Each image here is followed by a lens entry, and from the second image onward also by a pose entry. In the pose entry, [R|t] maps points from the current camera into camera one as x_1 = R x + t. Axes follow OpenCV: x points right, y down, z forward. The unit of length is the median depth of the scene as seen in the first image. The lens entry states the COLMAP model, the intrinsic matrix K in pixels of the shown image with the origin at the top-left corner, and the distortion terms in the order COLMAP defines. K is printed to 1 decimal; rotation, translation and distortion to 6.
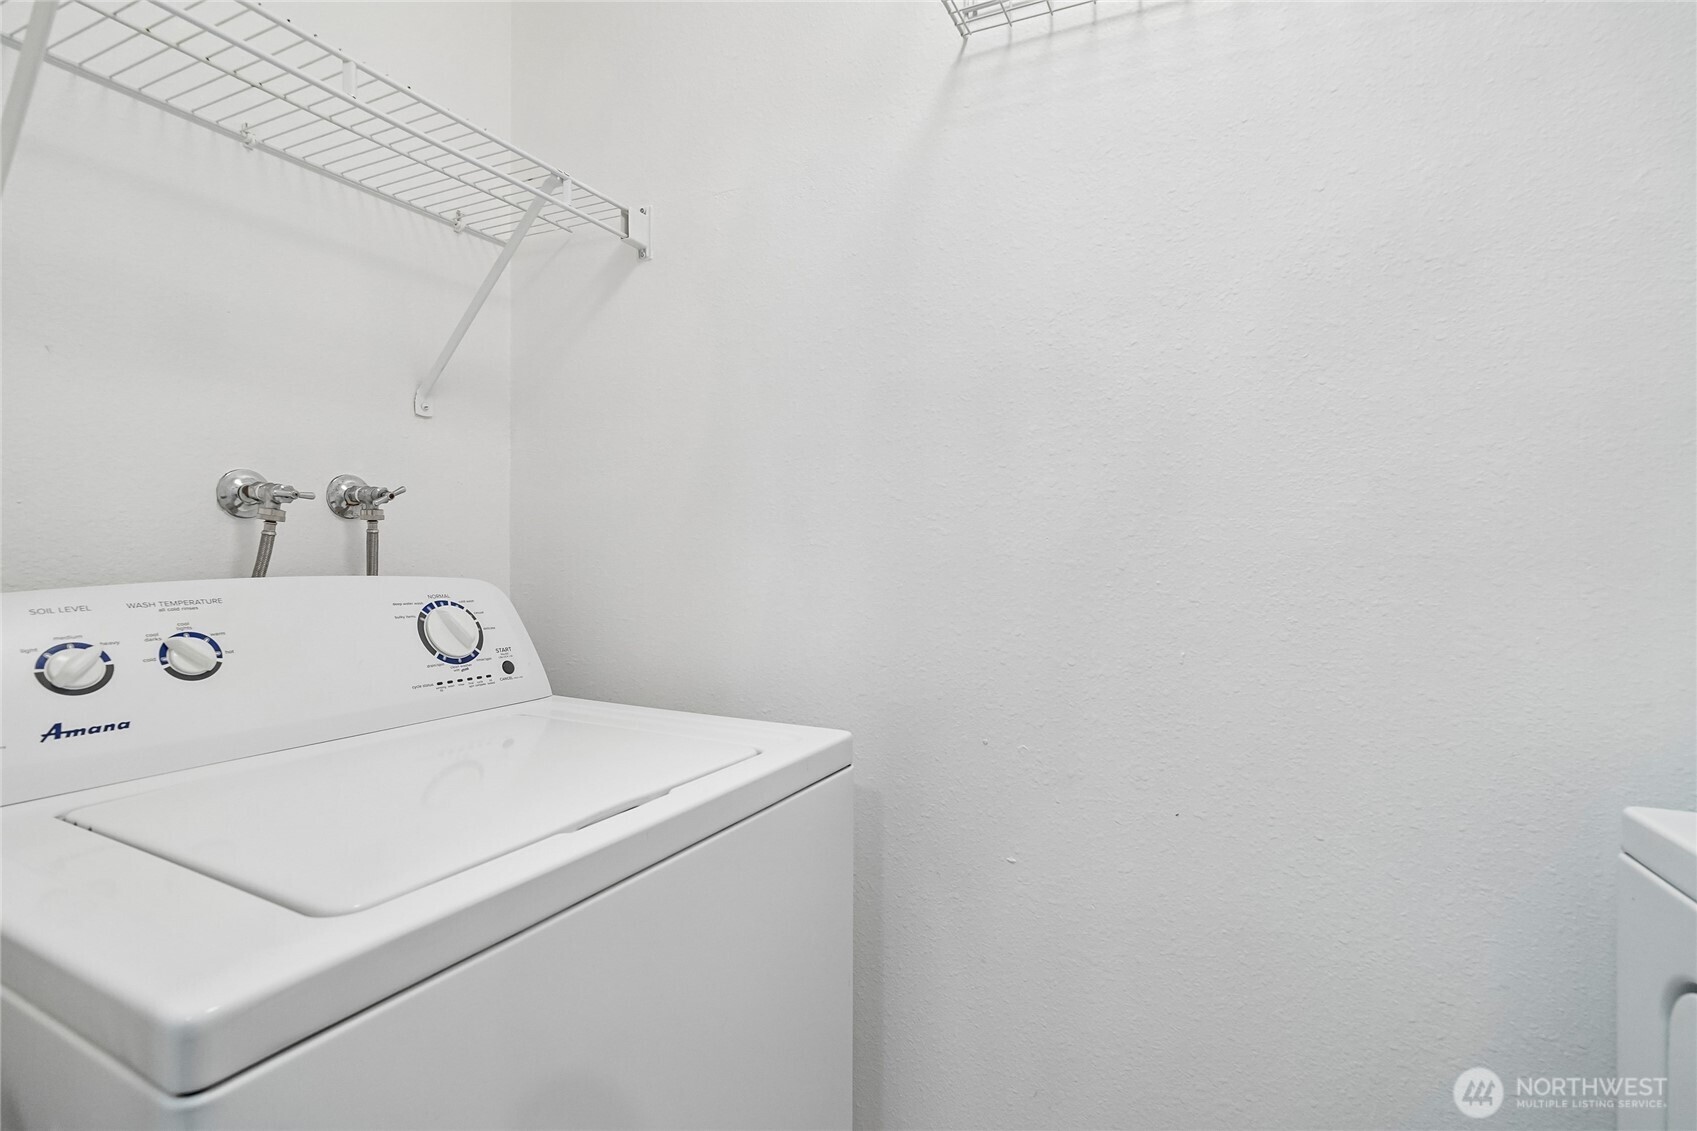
lens RADIAL K [[804.4, 0, 860.1], [0, 804.4, 566.8], [0, 0, 1]] dist [-0.013968, 0.005990]
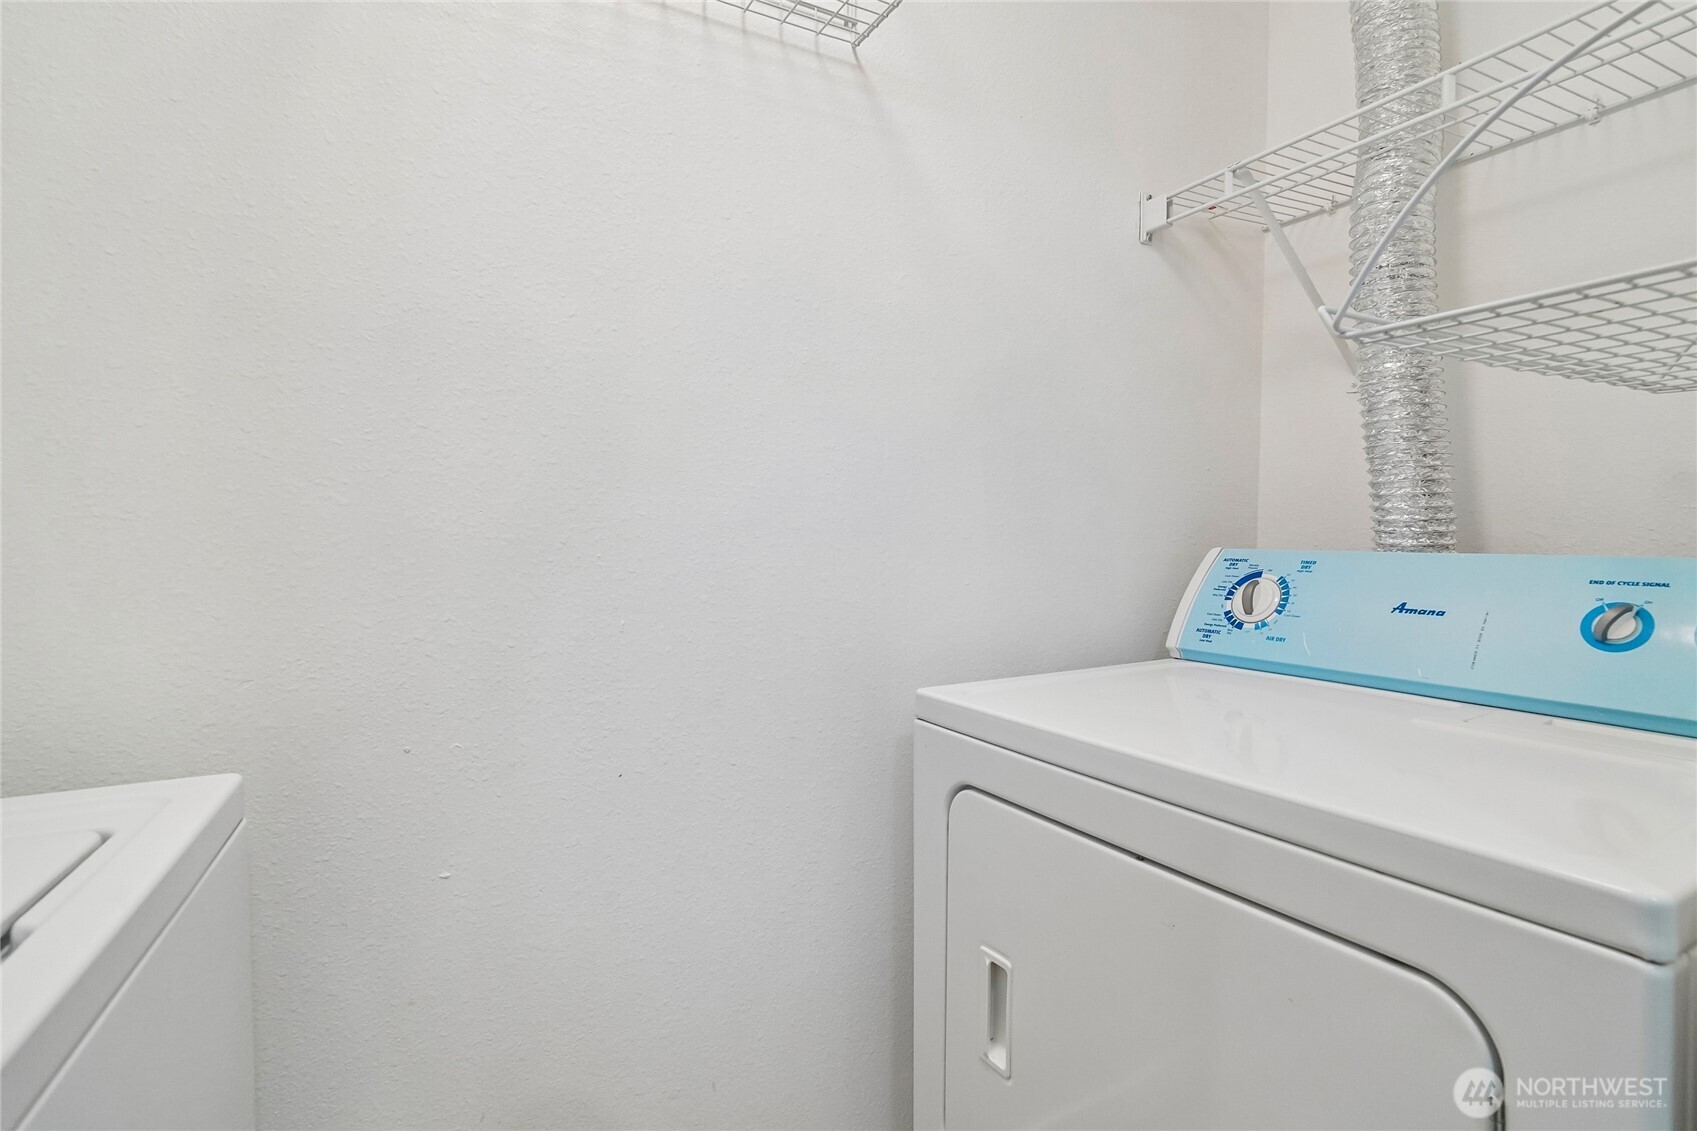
lens RADIAL K [[804.4, 0, 859.5], [0, 804.4, 558.8], [0, 0, 1]] dist [-0.013968, 0.005990]
pose [[0.596453, -0.035545, 0.801861, -0.247981], [0.014316, 0.999331, 0.033650, -0.006183], [-0.802521, -0.008591, 0.596563, 0.119098]]
